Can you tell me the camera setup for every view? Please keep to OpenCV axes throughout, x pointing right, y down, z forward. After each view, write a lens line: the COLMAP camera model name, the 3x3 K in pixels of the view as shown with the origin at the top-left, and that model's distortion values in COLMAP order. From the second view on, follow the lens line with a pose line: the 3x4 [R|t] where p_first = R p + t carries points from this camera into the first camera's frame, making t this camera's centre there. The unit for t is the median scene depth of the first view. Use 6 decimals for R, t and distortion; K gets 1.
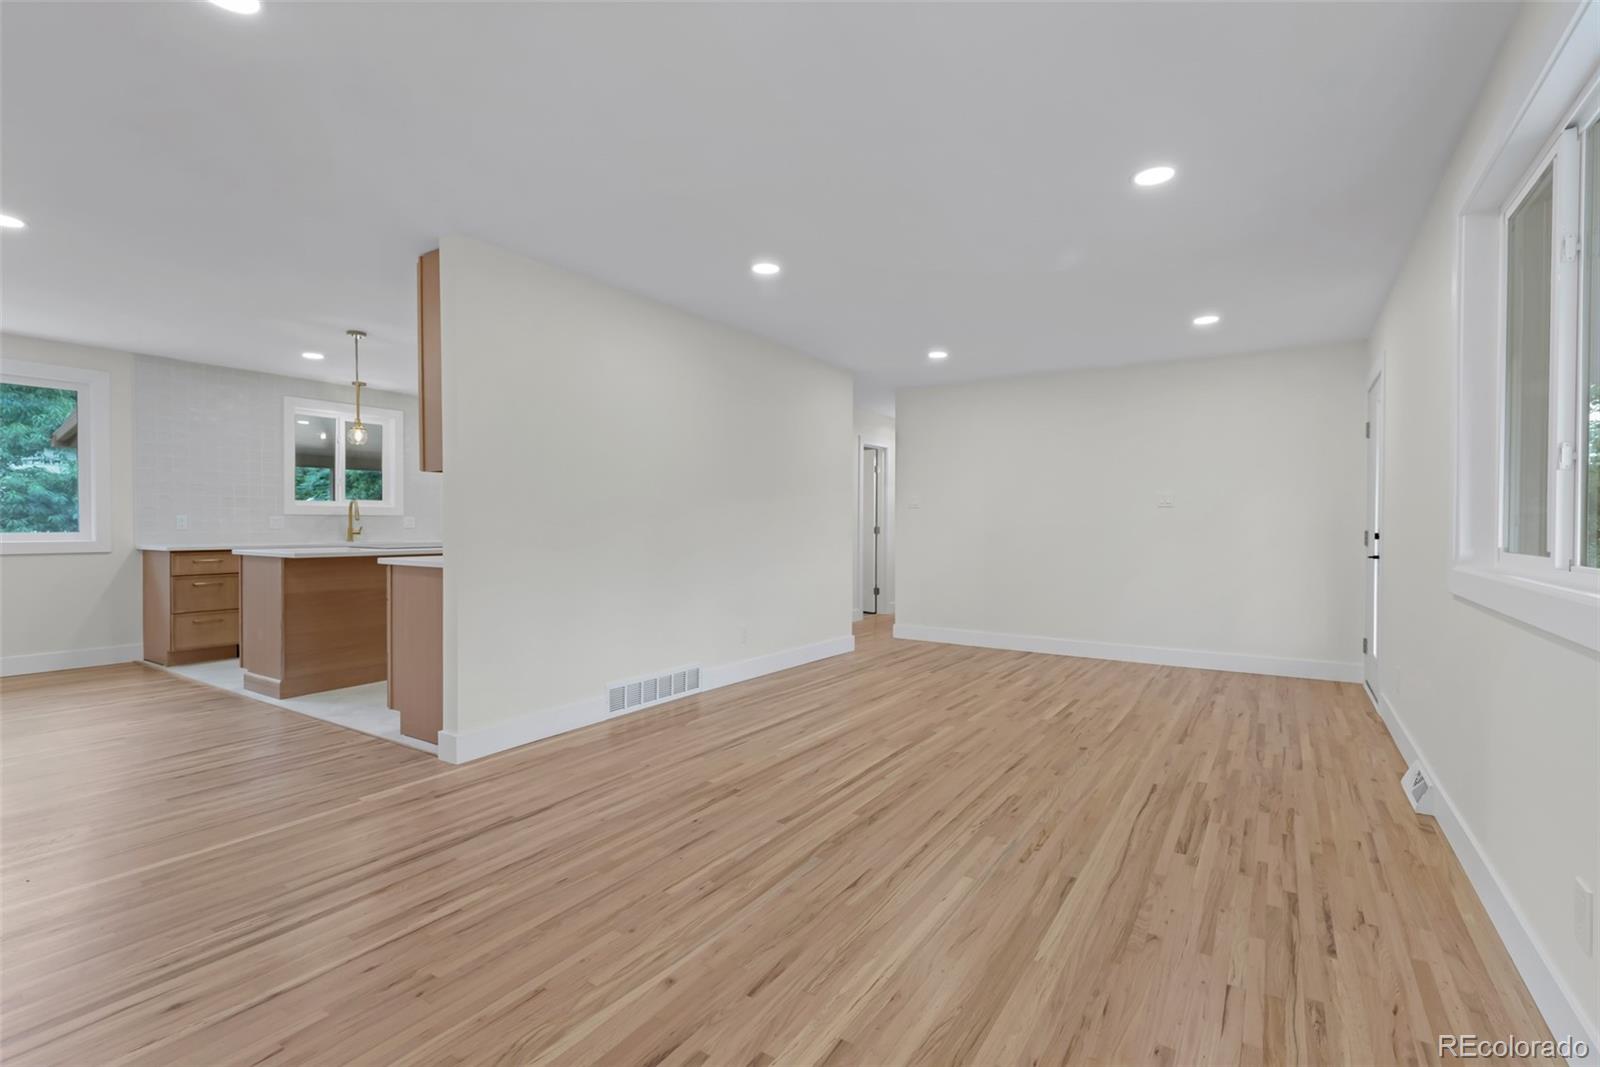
lens RADIAL K [[729.7, 0, 800.0], [0, 729.7, 533.5], [0, 0, 1]] dist [0.002287, -0.000125]
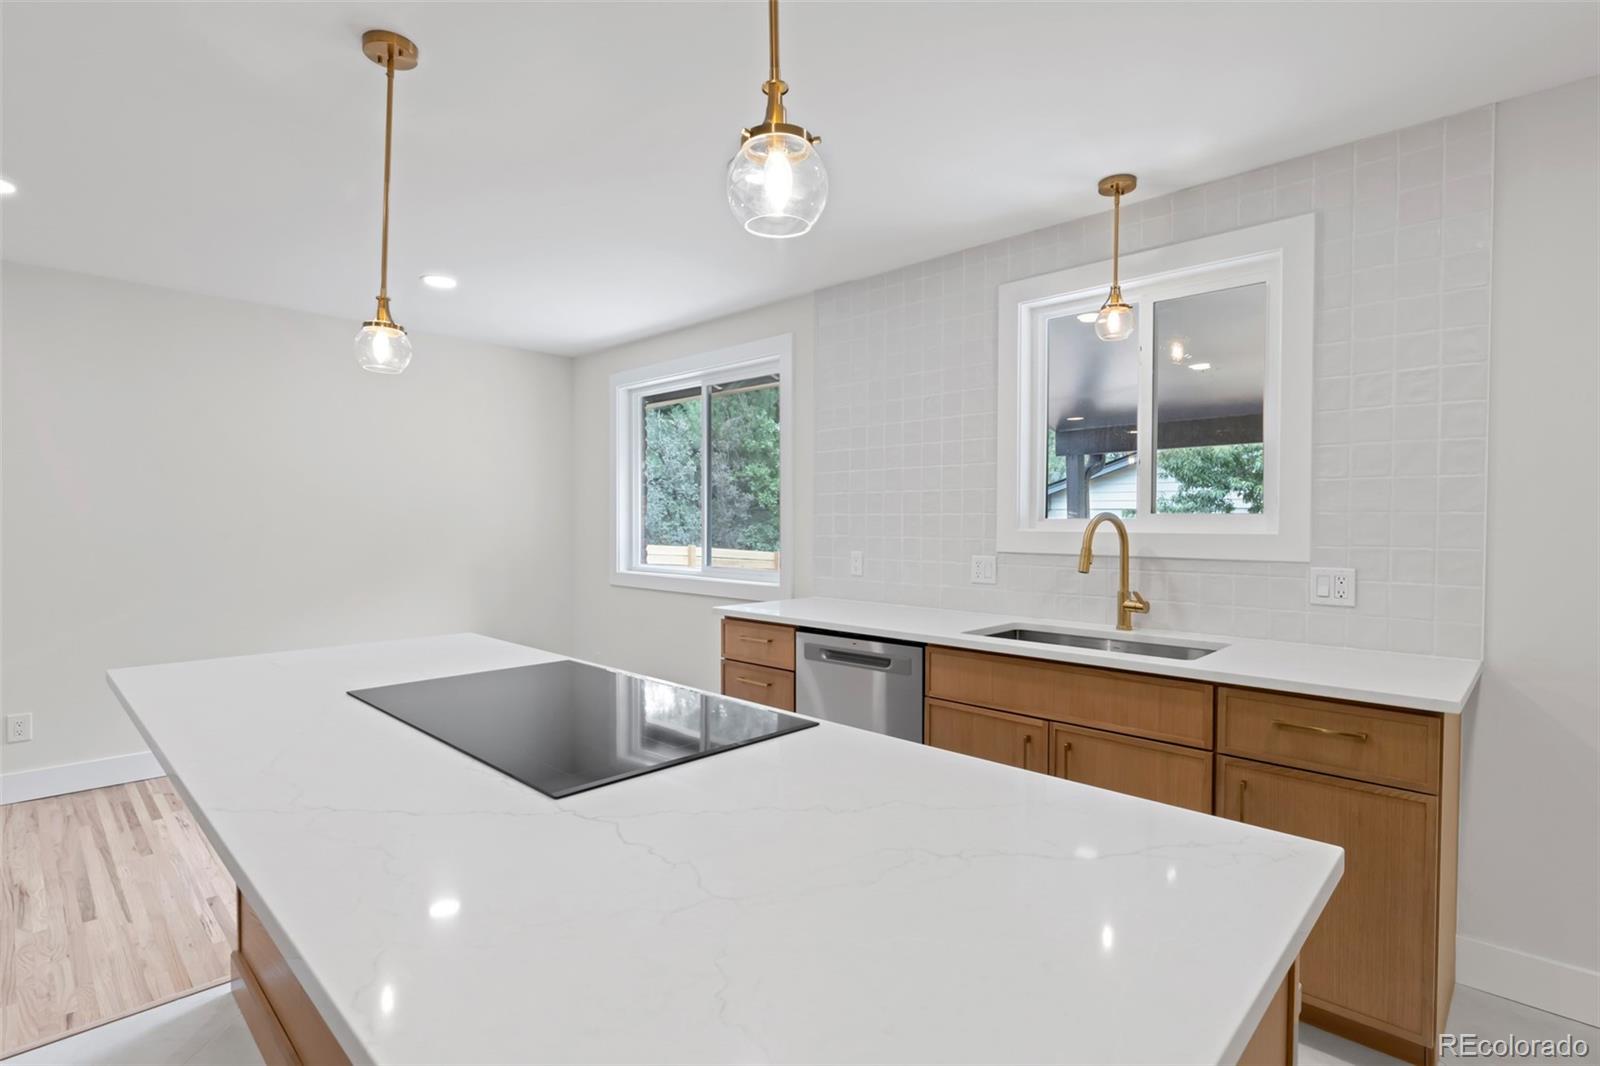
lens RADIAL K [[775.9, 0, 796.7], [0, 775.9, 531.9], [0, 0, 1]] dist [-0.002720, 0.000241]
pose [[-0.184579, 0.010614, -0.982760, -0.354018], [-0.017923, 0.999739, 0.014163, -0.069424], [0.982654, 0.020228, -0.184341, 1.569280]]
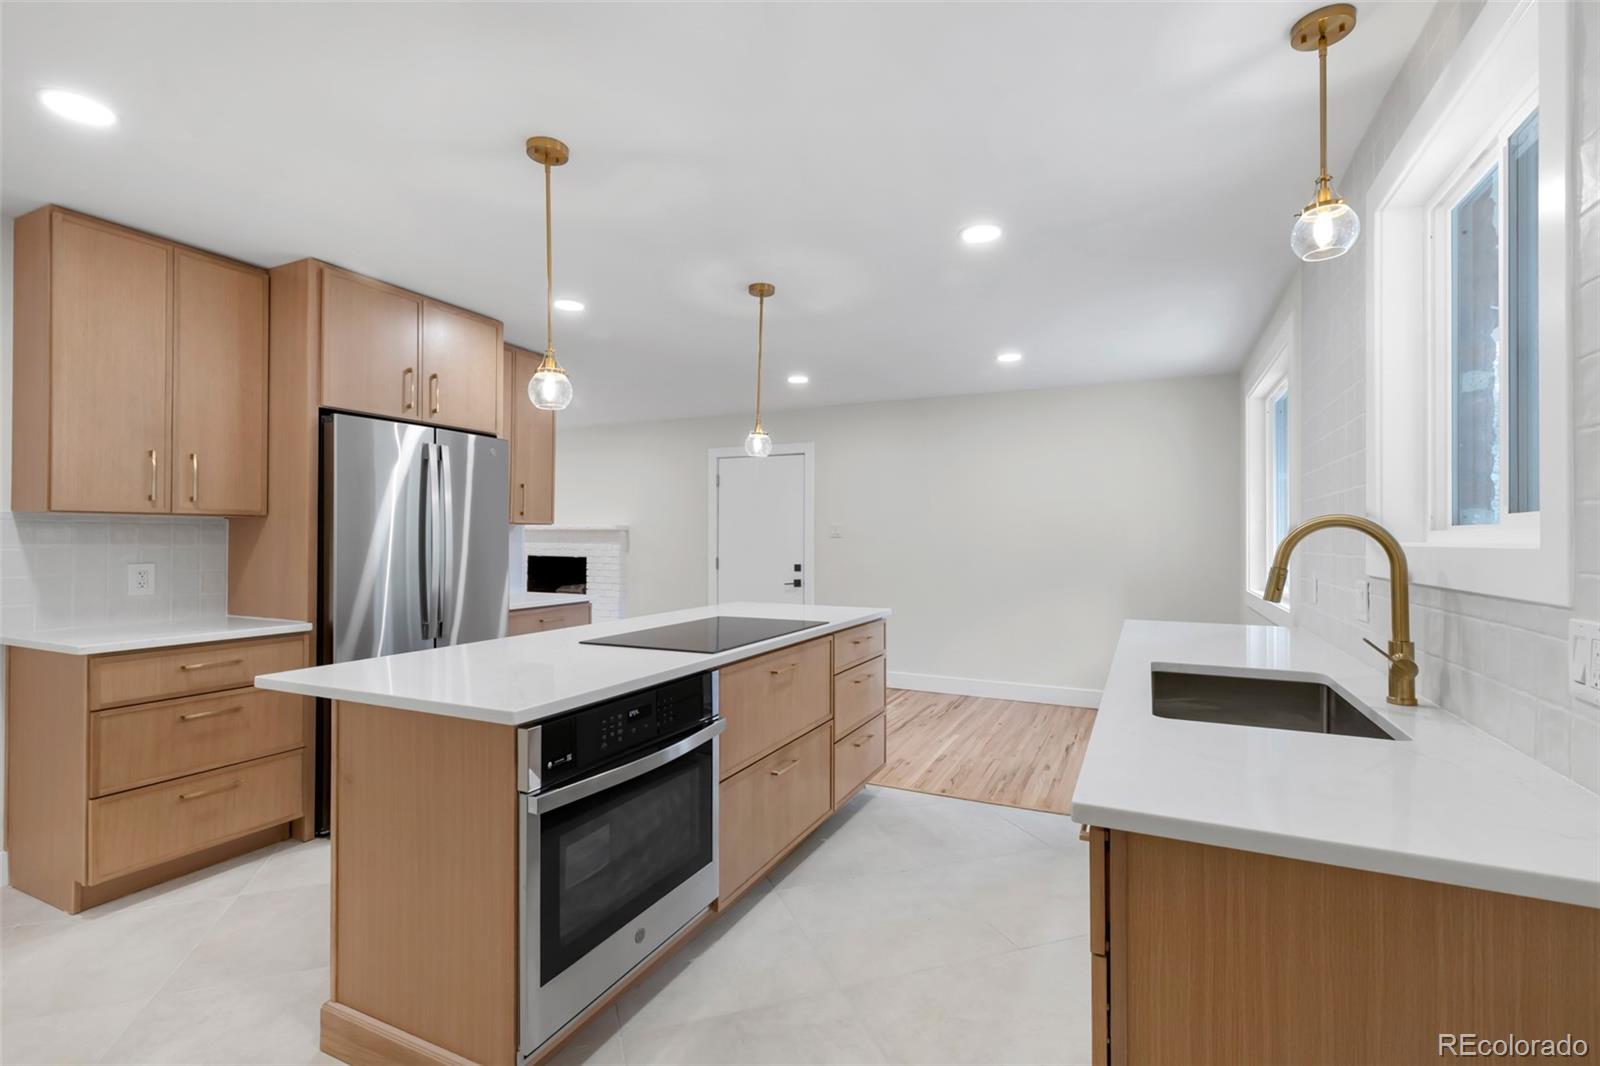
lens RADIAL K [[721.7, 0, 800.0], [0, 721.7, 533.0], [0, 0, 1]] dist [0.001110, 0.000108]
pose [[-0.990723, -0.006183, -0.135753, -0.693141], [-0.006986, 0.999961, 0.005442, -0.071354], [0.135714, 0.006340, -0.990728, 2.060071]]
